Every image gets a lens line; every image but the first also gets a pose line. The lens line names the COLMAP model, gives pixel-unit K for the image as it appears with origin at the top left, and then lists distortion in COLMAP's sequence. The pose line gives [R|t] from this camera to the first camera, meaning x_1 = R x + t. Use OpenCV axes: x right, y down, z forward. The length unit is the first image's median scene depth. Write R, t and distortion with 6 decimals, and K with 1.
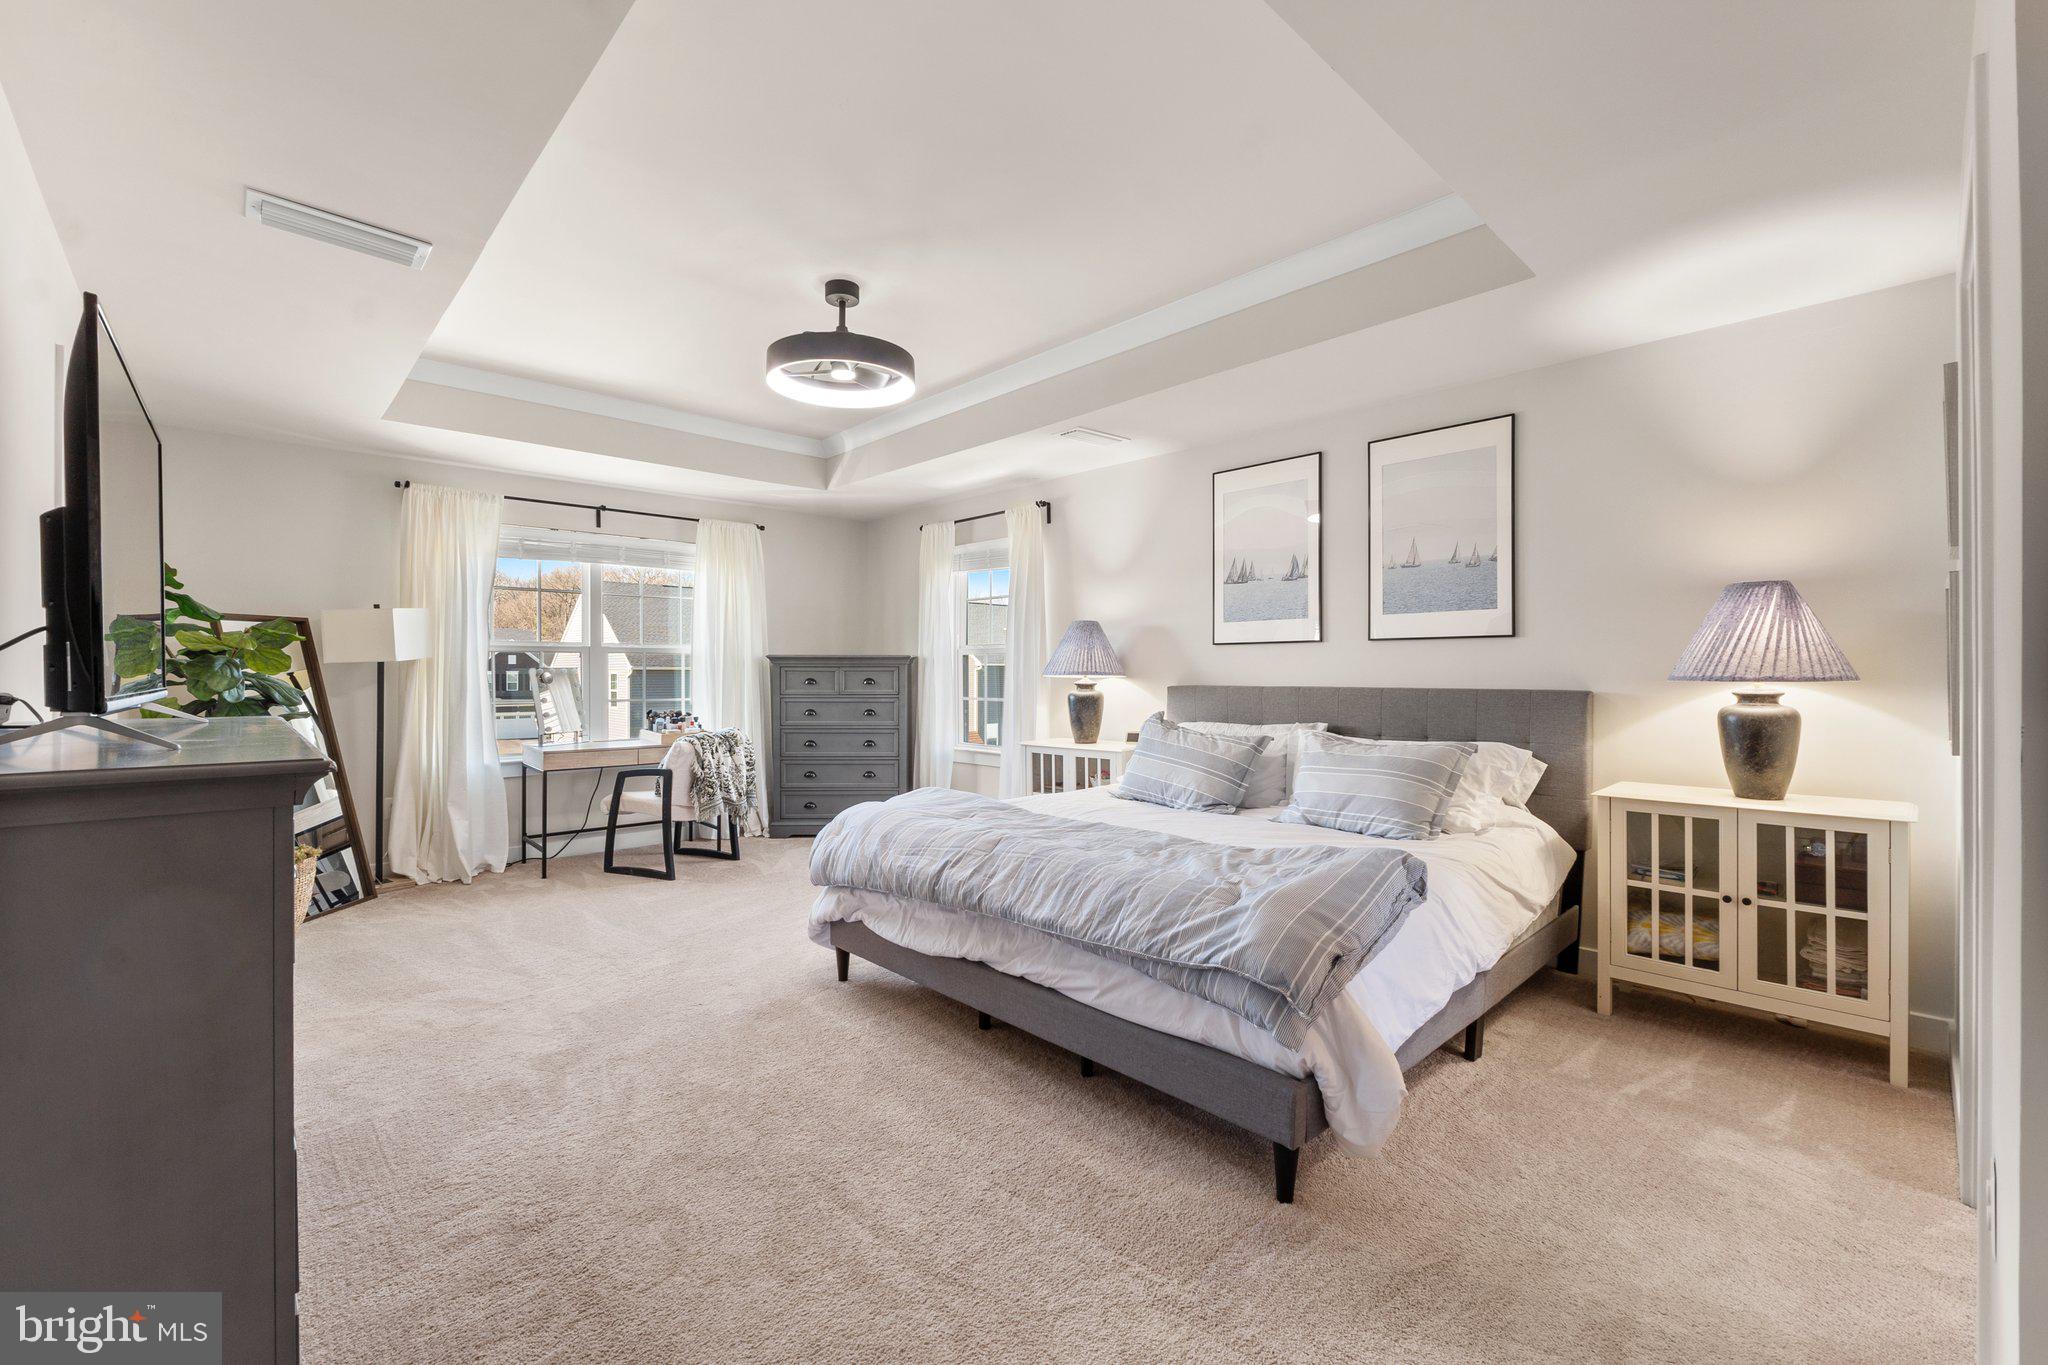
lens RADIAL K [[845.1, 0, 1022.3], [0, 845.1, 668.4], [0, 0, 1]] dist [-0.015293, 0.000217]
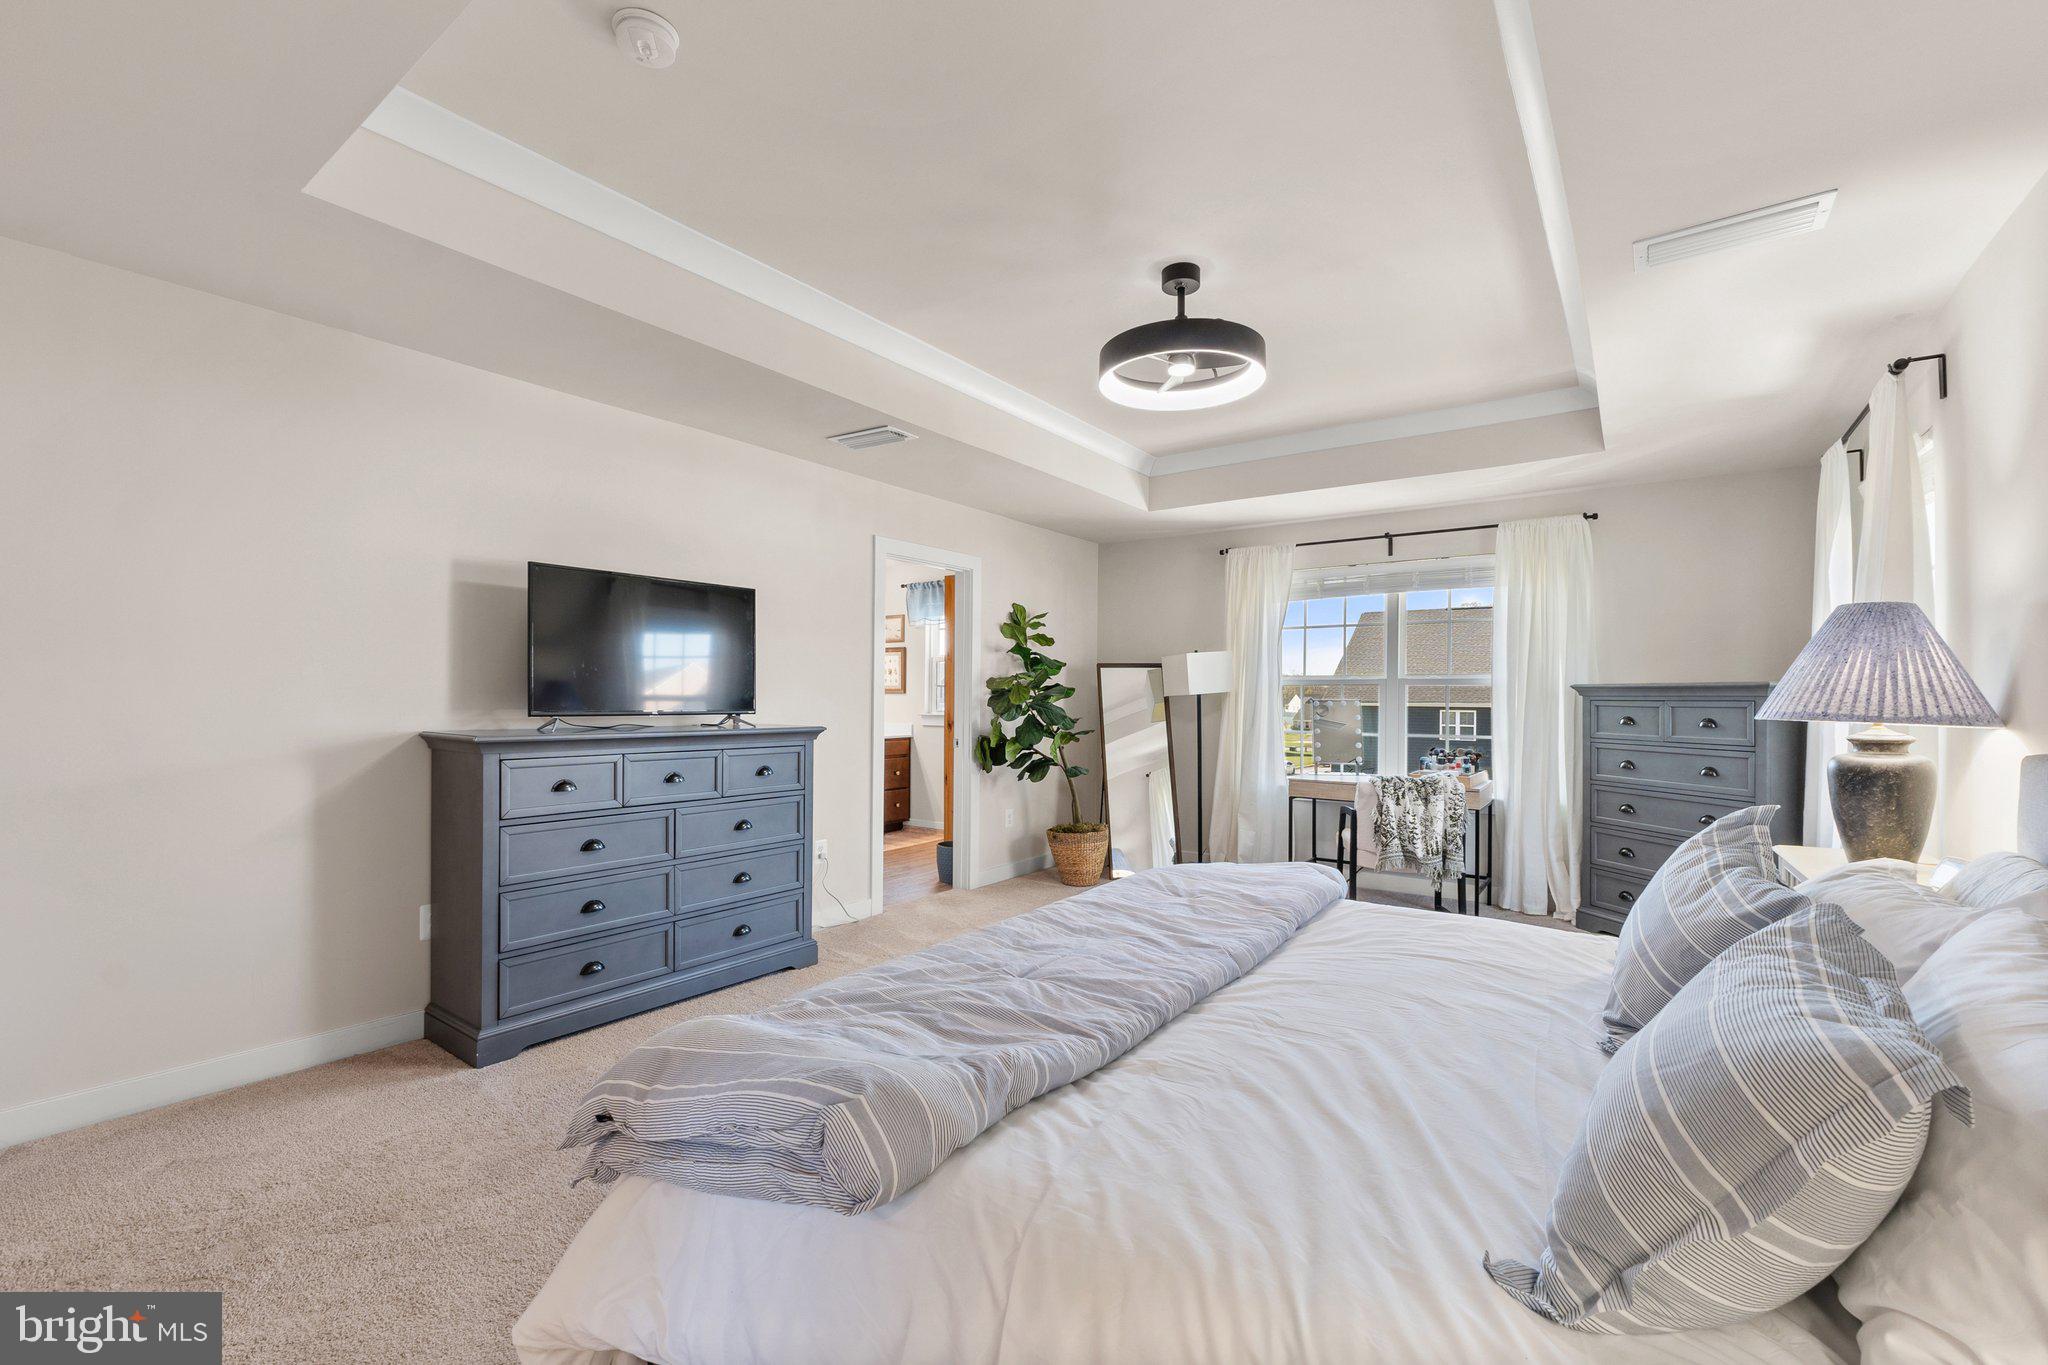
lens RADIAL K [[845.1, 0, 1018.3], [0, 845.1, 697.9], [0, 0, 1]] dist [-0.015293, 0.000217]
pose [[0.200224, 0.001644, -0.979749, 0.340612], [-0.003674, 0.999993, 0.000928, -0.003014], [0.979743, 0.003414, 0.200229, 0.362416]]
